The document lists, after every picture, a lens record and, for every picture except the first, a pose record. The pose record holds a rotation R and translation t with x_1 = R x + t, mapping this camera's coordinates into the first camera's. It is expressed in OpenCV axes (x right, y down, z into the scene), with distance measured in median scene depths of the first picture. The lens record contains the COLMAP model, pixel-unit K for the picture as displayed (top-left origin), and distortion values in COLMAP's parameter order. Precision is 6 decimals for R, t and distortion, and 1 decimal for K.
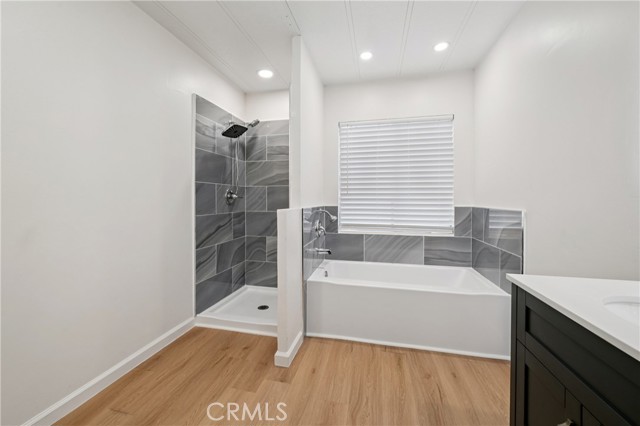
lens RADIAL K [[247.9, 0, 318.6], [0, 247.9, 204.6], [0, 0, 1]] dist [-0.003449, -0.000153]
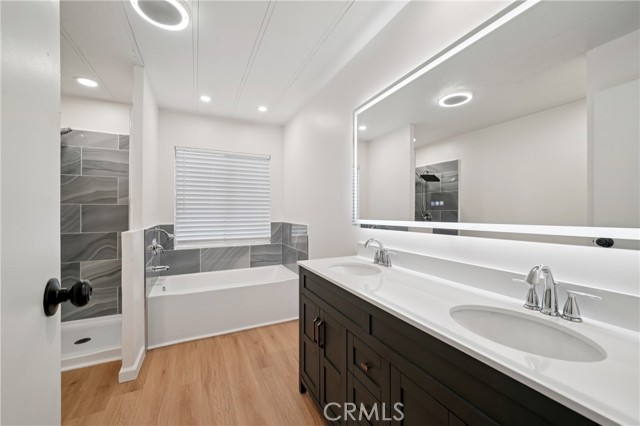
lens RADIAL K [[247.9, 0, 318.6], [0, 247.9, 204.6], [0, 0, 1]] dist [-0.003449, -0.000153]
pose [[0.763491, 0.017135, 0.645591, -0.168303], [0.011153, 0.999149, -0.039708, -0.037215], [-0.645722, 0.037518, 0.762650, -0.274262]]
